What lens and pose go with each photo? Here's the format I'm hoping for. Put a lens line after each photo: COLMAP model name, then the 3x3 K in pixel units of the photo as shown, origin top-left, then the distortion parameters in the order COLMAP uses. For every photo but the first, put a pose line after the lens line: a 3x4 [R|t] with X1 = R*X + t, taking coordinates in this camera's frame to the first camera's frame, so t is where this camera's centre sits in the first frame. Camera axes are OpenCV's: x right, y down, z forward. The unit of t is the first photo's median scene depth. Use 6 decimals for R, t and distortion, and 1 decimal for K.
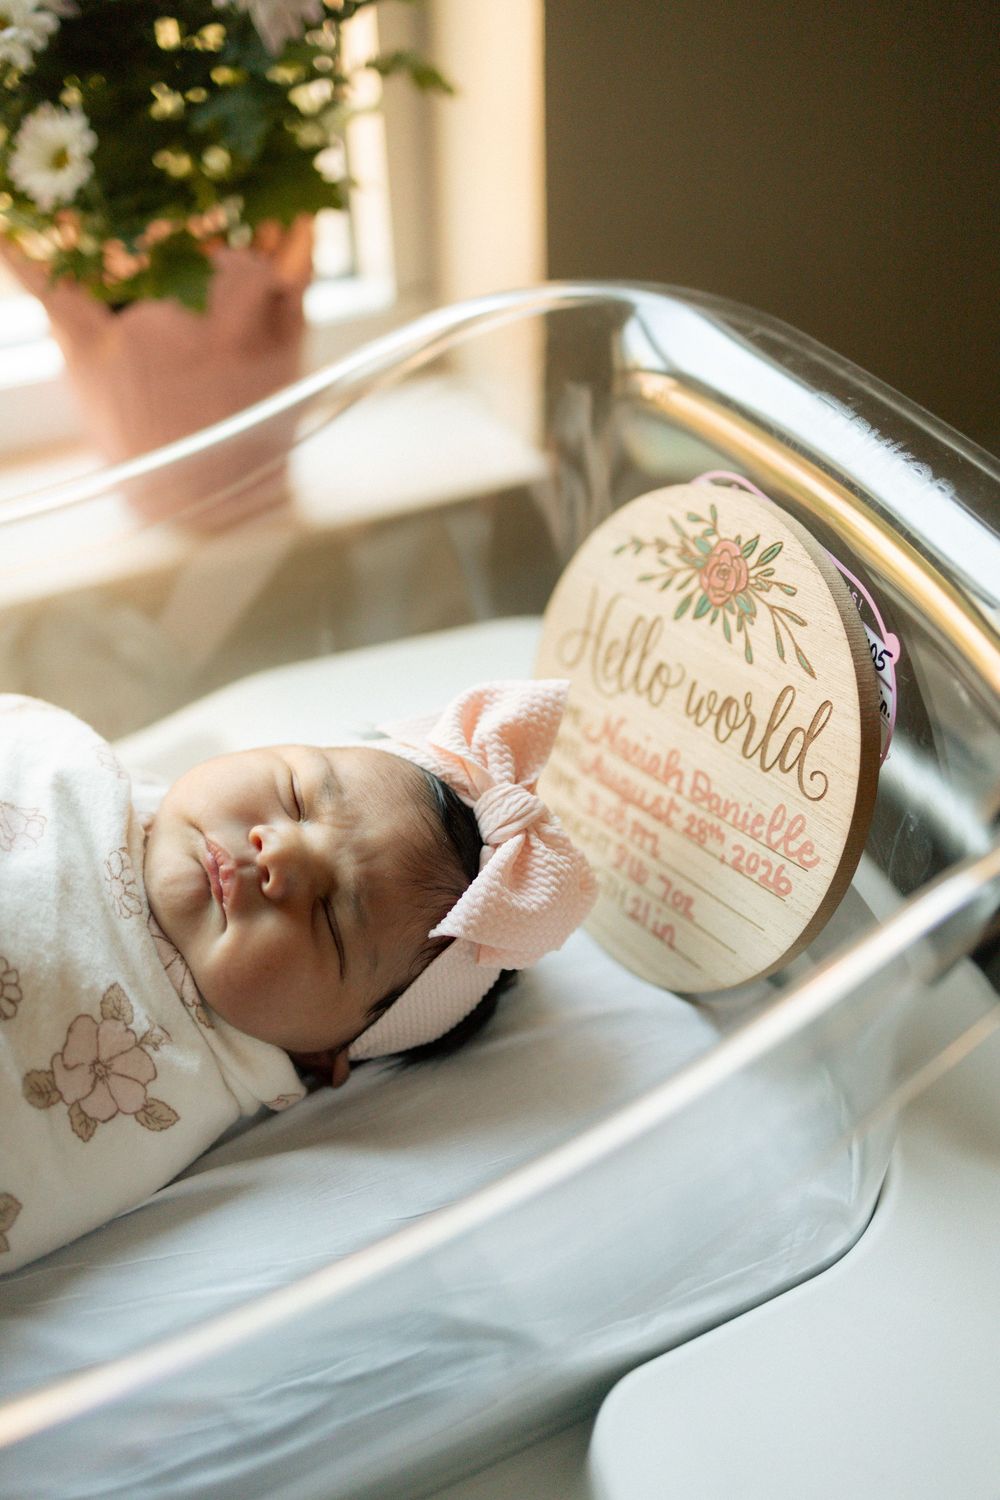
lens RADIAL K [[1503.2, 0, 495.6], [0, 1503.2, 761.3], [0, 0, 1]] dist [0.022242, 0.000000]
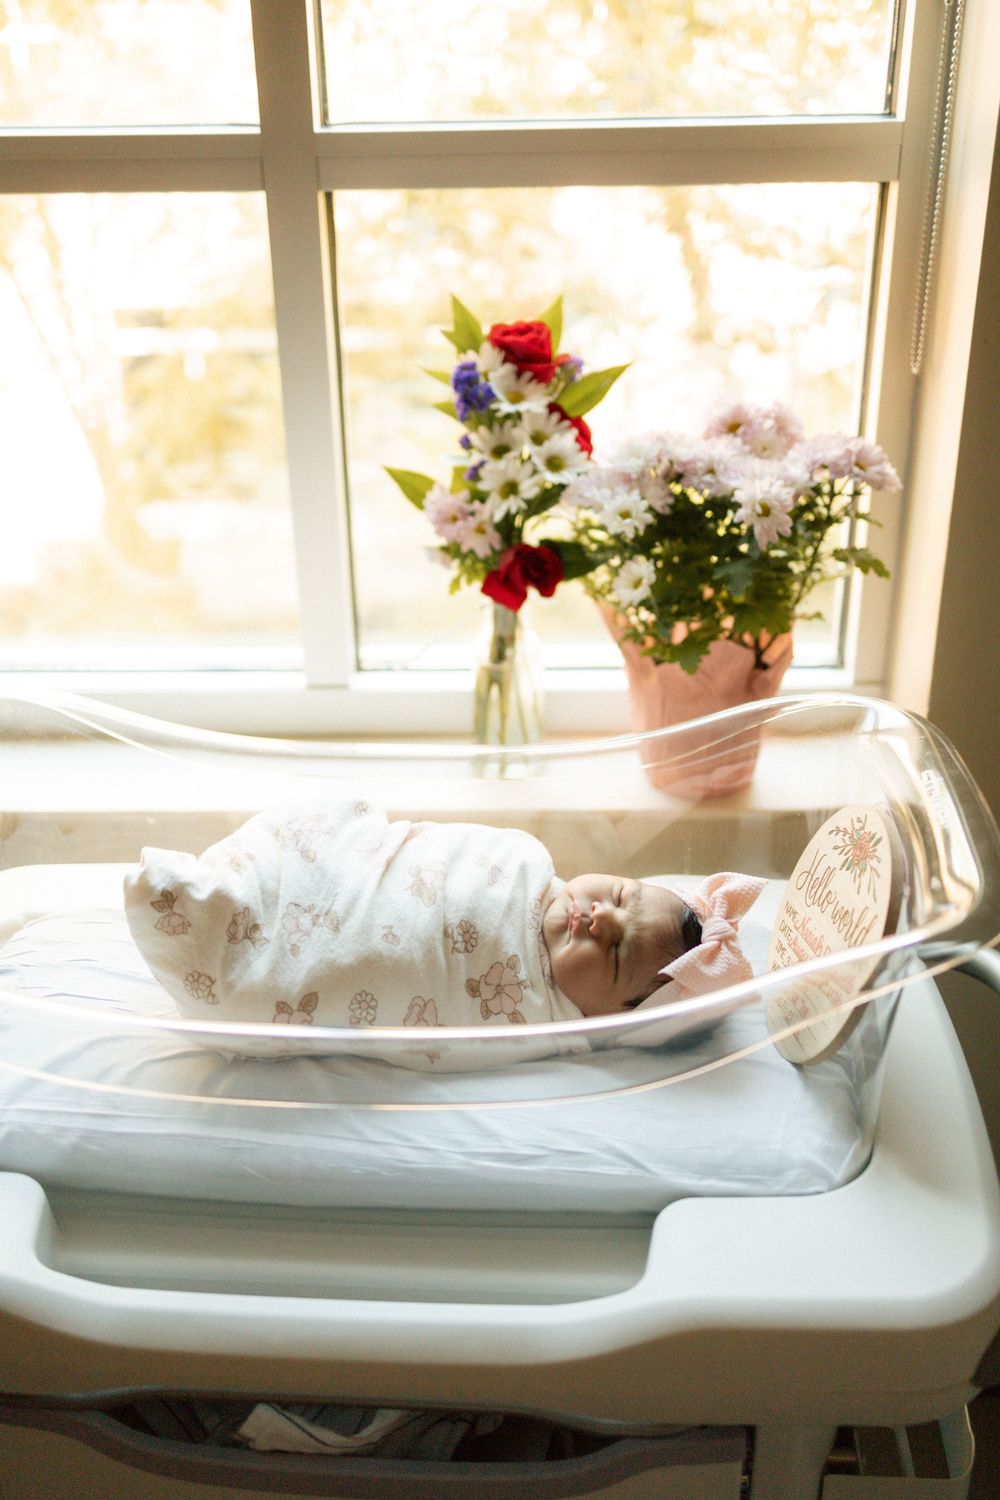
lens RADIAL K [[1503.2, 0, 566.5], [0, 1503.2, 763.4], [0, 0, 1]] dist [0.022242, 0.000000]
pose [[0.906613, 0.205914, -0.368311, 0.508140], [-0.280395, 0.946257, -0.161173, 0.195214], [0.315329, 0.249394, 0.915626, -0.952010]]
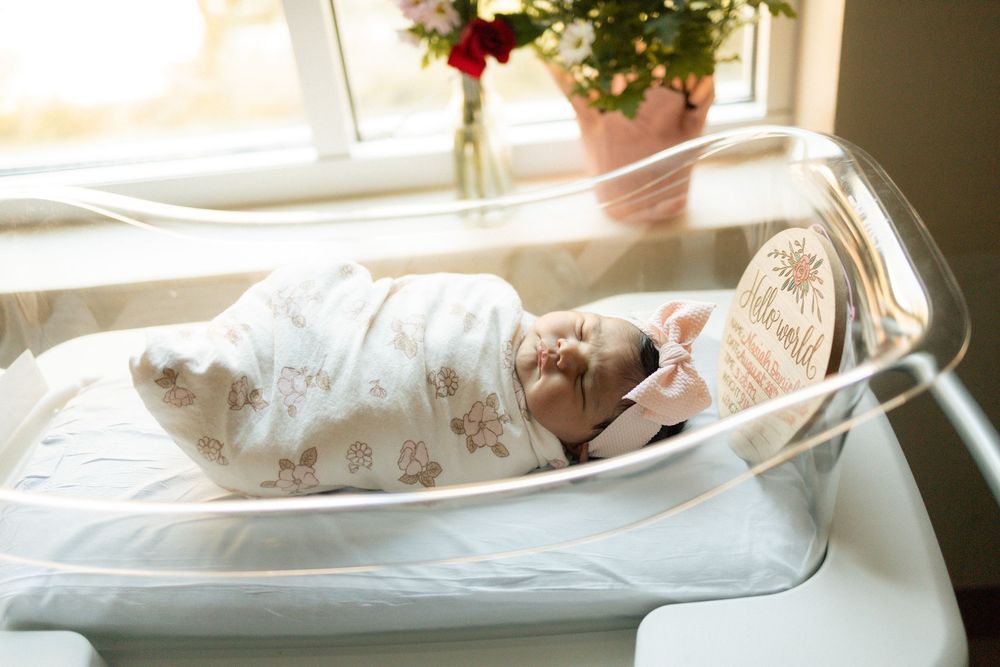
lens RADIAL K [[1002.1, 0, 524.4], [0, 1002.1, 336.9], [0, 0, 1]] dist [0.022242, 0.000000]
pose [[0.912292, 0.180559, -0.367590, 0.336482], [-0.197546, 0.980254, -0.008774, 0.056881], [0.358747, 0.080620, 0.929947, -0.454669]]
